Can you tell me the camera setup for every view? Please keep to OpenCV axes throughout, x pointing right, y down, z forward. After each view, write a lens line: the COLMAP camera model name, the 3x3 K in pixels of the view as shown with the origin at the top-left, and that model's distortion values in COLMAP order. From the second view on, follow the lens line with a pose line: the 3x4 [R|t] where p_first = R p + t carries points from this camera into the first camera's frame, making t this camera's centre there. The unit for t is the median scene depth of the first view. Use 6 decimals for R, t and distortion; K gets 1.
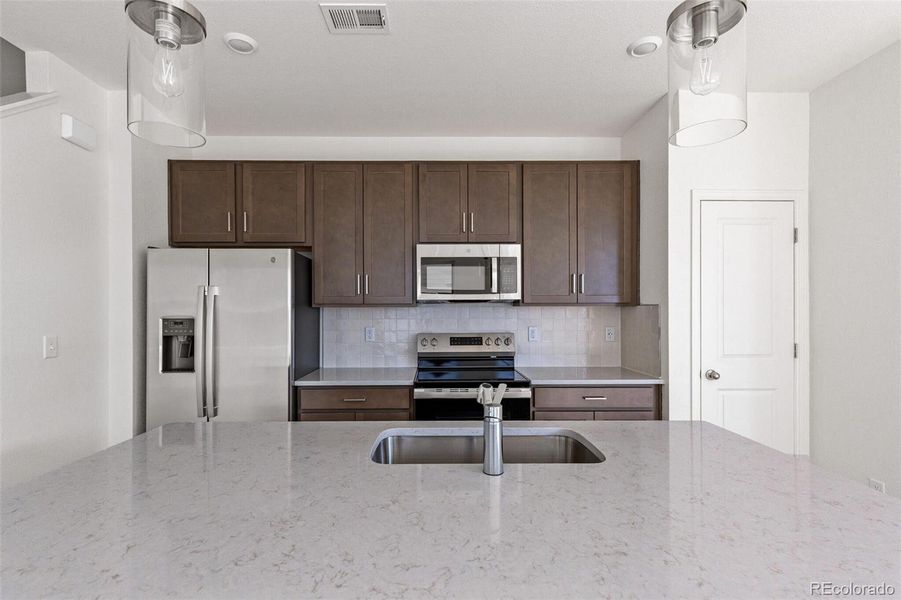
lens RADIAL K [[437.2, 0, 450.5], [0, 437.2, 300.0], [0, 0, 1]] dist [0.015990, 0.000468]
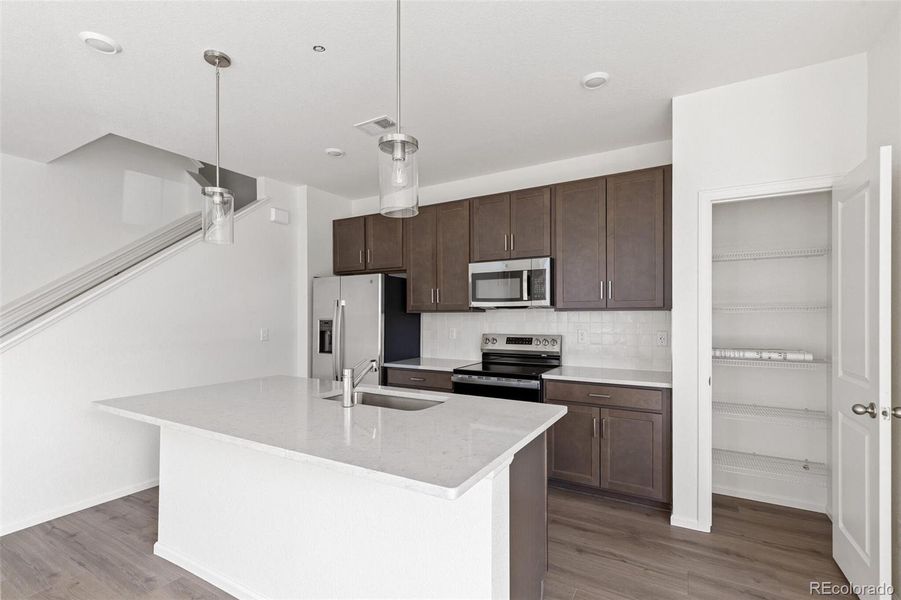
lens RADIAL K [[424.8, 0, 455.0], [0, 424.8, 305.1], [0, 0, 1]] dist [0.002828, 0.000321]
pose [[0.854954, -0.013373, -0.518531, 0.527638], [0.013419, 0.999903, -0.003663, -0.001757], [0.518530, -0.003826, 0.855051, -0.084385]]
